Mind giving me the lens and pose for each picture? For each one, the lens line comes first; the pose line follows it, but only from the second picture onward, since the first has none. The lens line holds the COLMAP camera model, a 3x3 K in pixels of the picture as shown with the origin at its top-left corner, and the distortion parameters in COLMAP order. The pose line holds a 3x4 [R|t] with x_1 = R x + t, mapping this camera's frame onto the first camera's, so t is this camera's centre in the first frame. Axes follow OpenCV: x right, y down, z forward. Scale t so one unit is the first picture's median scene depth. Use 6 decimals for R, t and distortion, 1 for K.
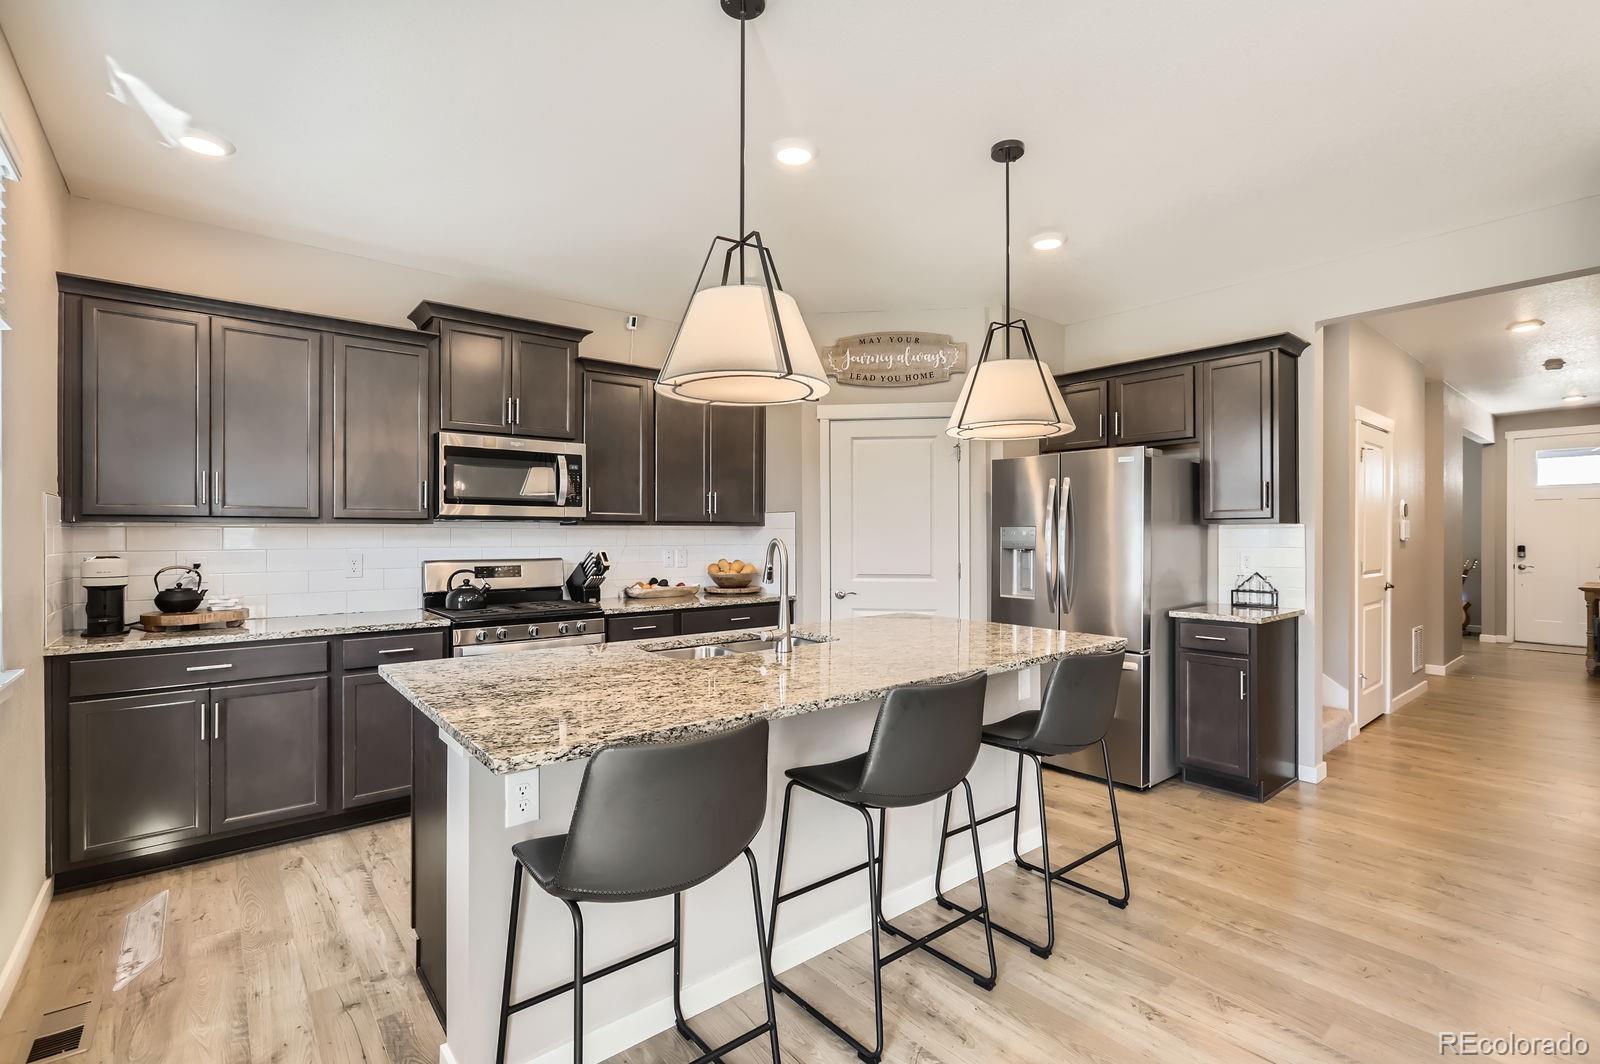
lens RADIAL K [[727.2, 0, 800.0], [0, 727.2, 532.0], [0, 0, 1]] dist [-0.001082, -0.000194]
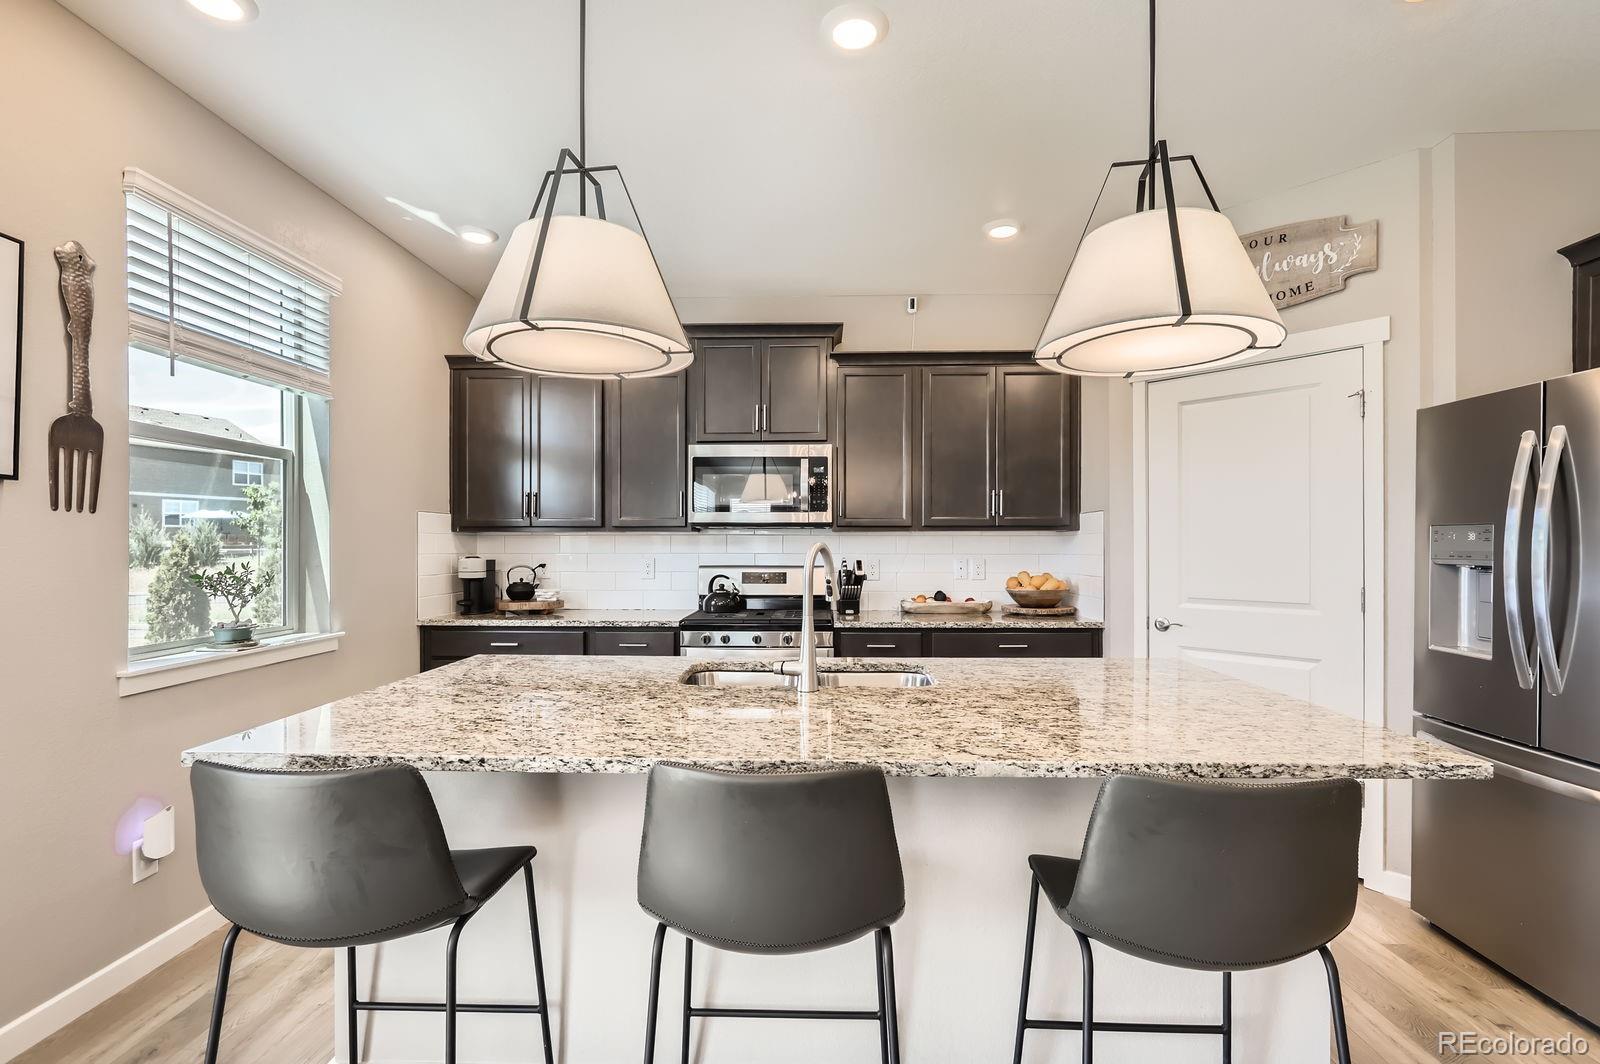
lens RADIAL K [[741.7, 0, 800.0], [0, 741.7, 532.0], [0, 0, 1]] dist [-0.018189, 0.020921]
pose [[0.747532, -0.010096, -0.664149, 0.279243], [0.001720, 0.999911, -0.013264, 0.004286], [0.664223, 0.008773, 0.747483, 0.234591]]
